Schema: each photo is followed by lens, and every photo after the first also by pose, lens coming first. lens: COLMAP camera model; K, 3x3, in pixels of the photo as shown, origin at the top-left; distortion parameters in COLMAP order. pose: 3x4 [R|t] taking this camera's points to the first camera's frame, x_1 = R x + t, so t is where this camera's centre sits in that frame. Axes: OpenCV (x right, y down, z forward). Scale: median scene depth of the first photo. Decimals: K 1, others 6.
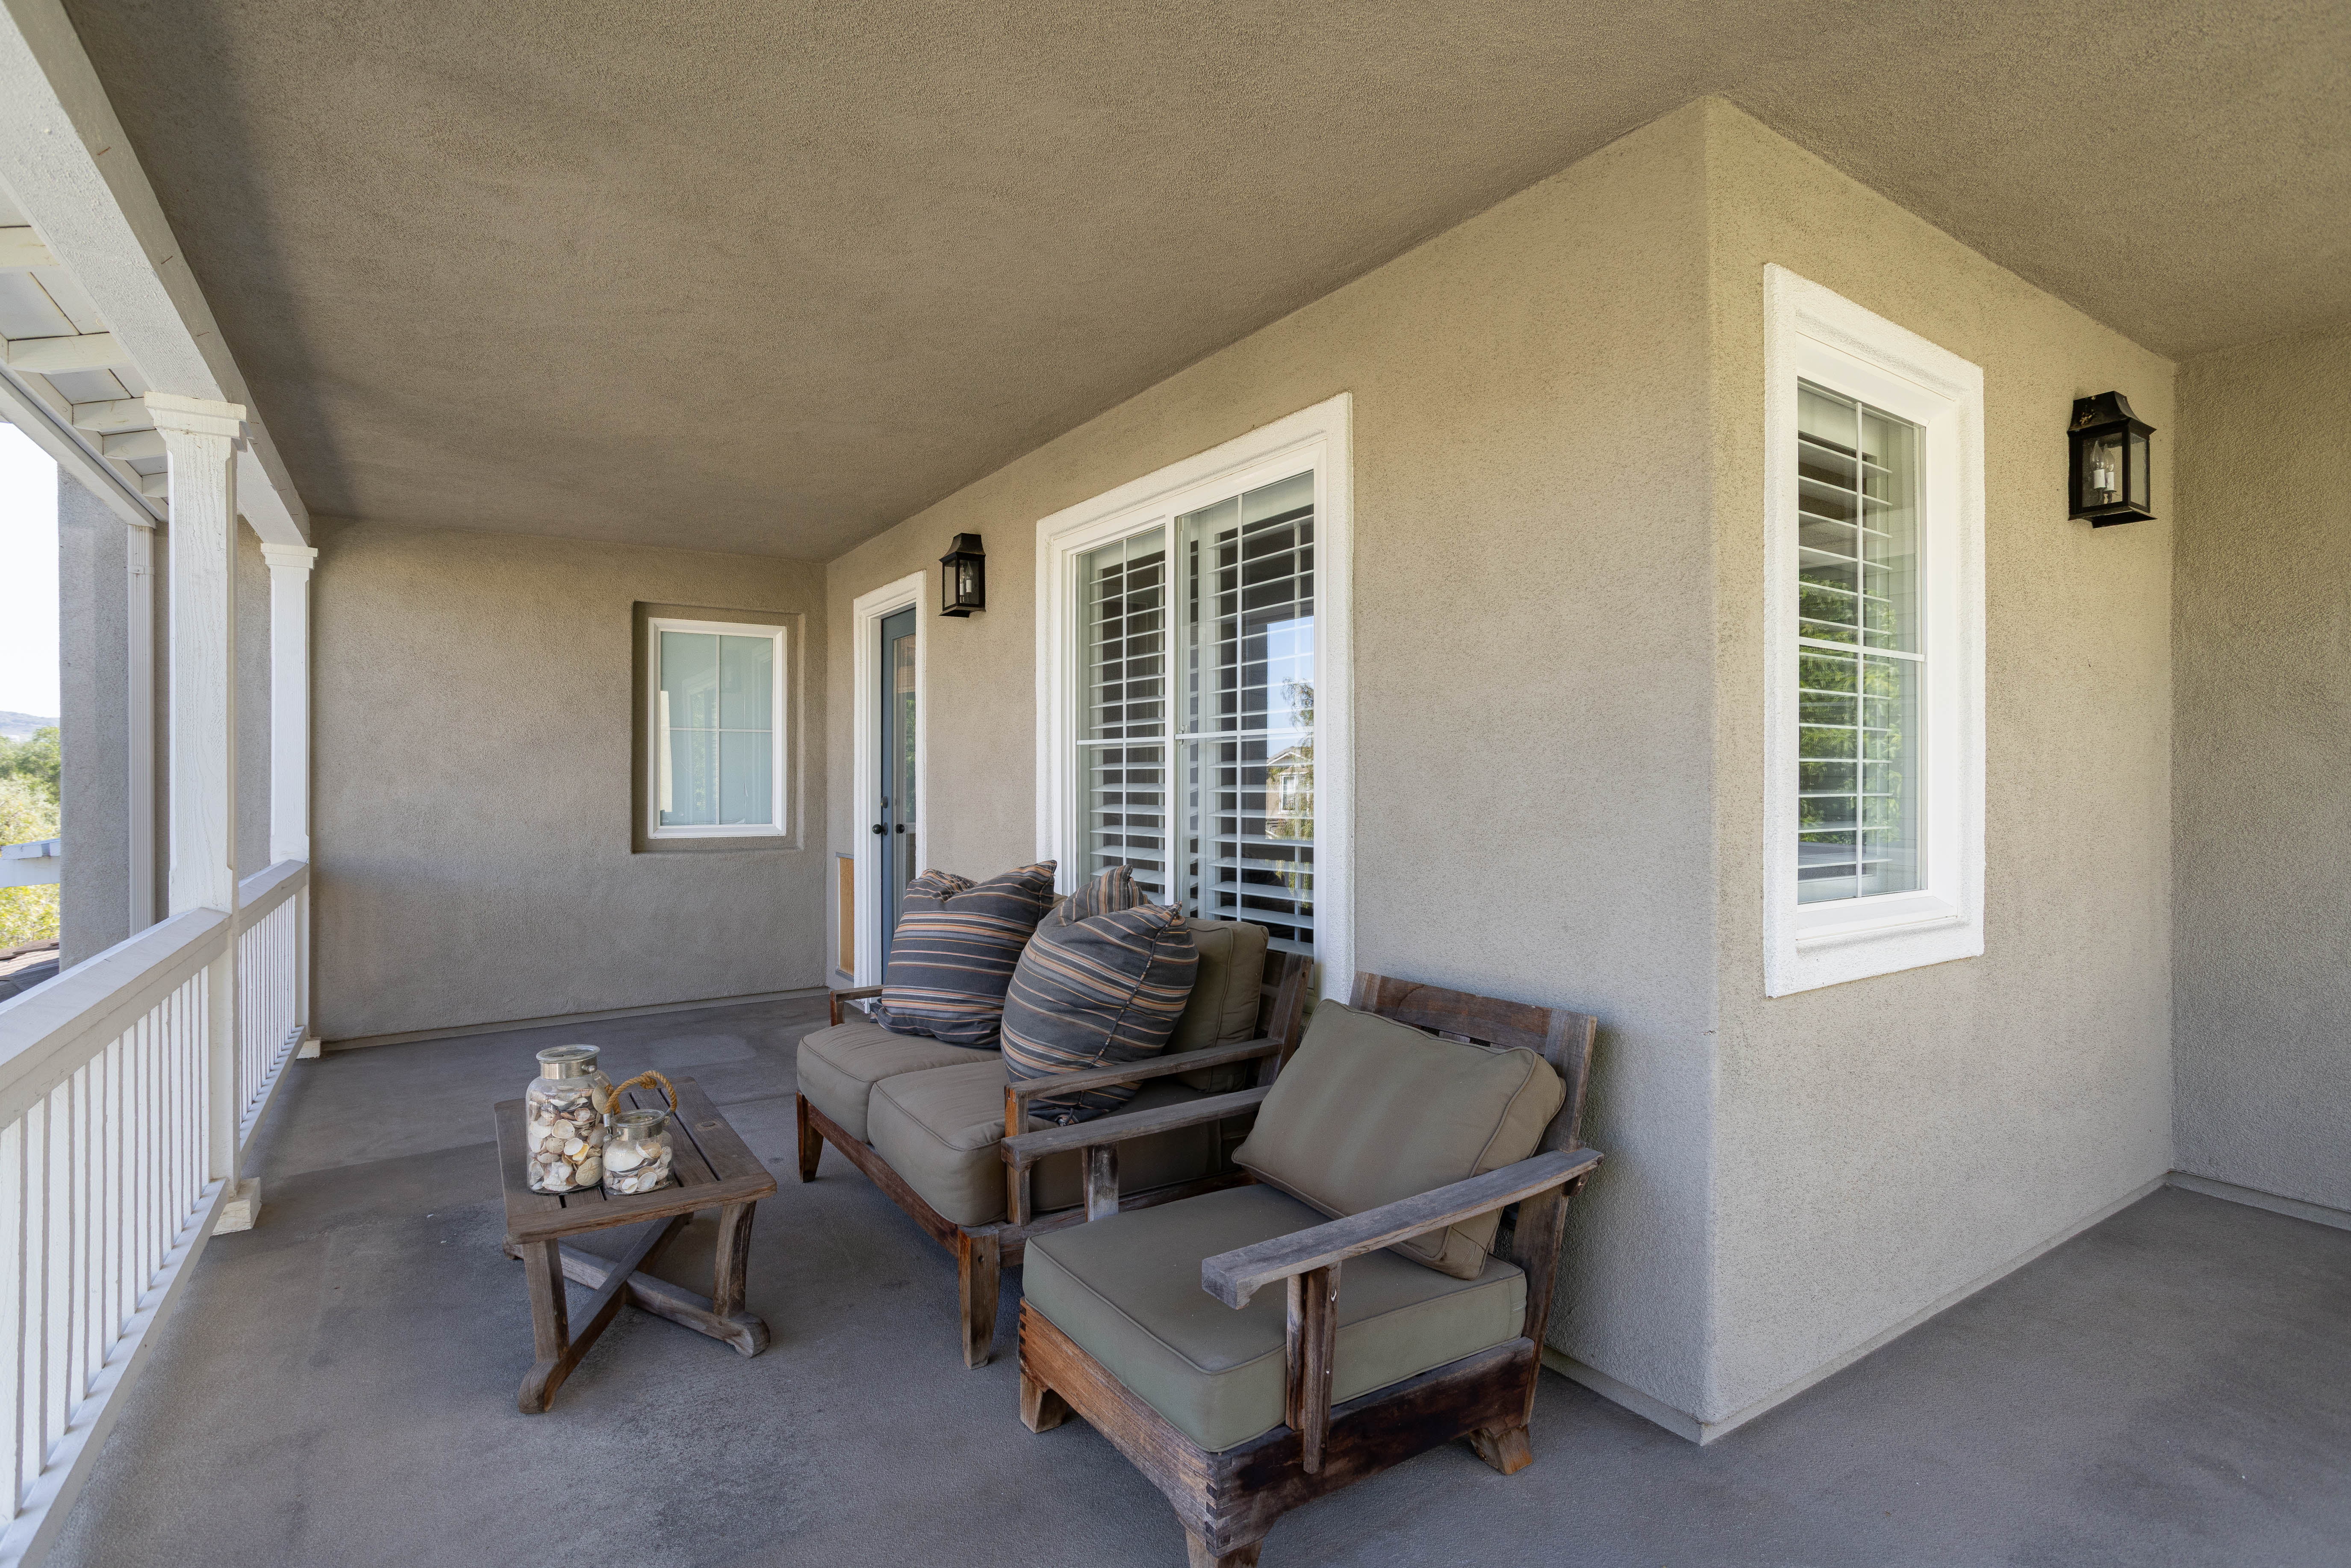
lens RADIAL K [[1136.7, 0, 1184.7], [0, 1136.7, 776.1], [0, 0, 1]] dist [-0.032745, 0.001313]
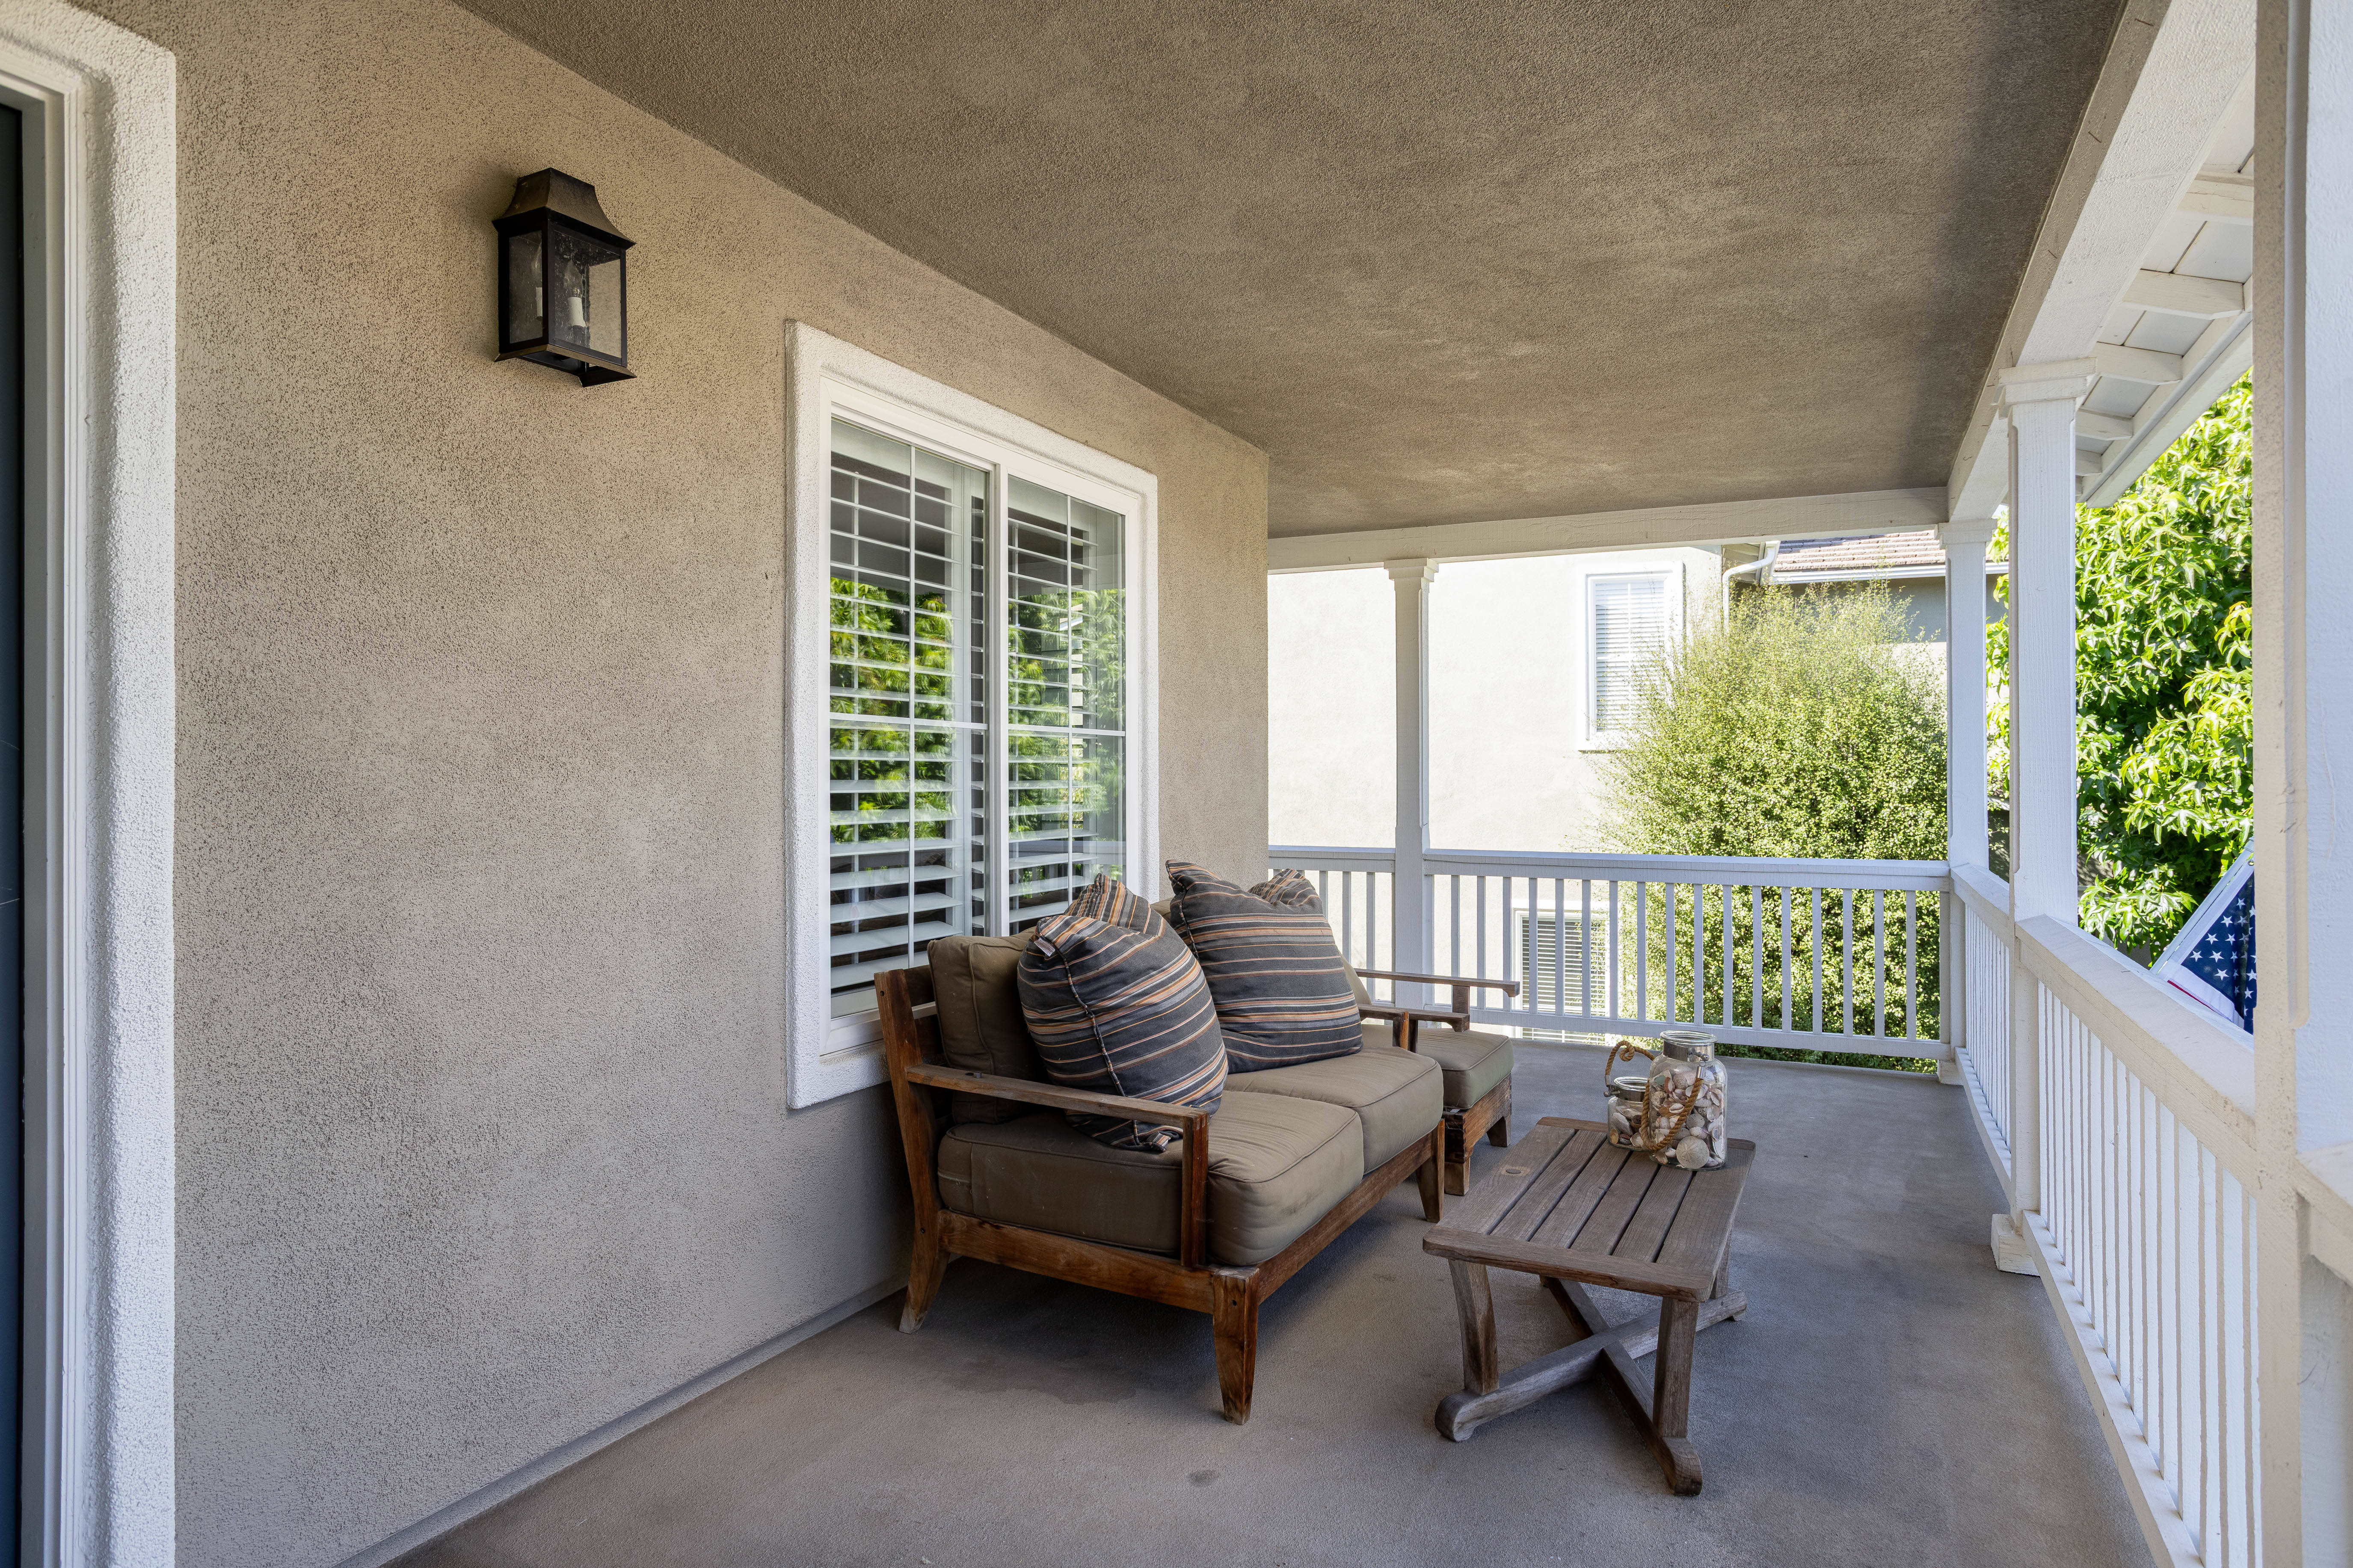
lens RADIAL K [[1392.8, 0, 1181.1], [0, 1392.8, 779.8], [0, 0, 1]] dist [0.002269, 0.000147]
pose [[-0.503724, 0.002721, 0.863860, -1.022384], [0.001263, 0.999996, -0.002413, 0.008847], [-0.863864, -0.000124, -0.503726, 1.460703]]
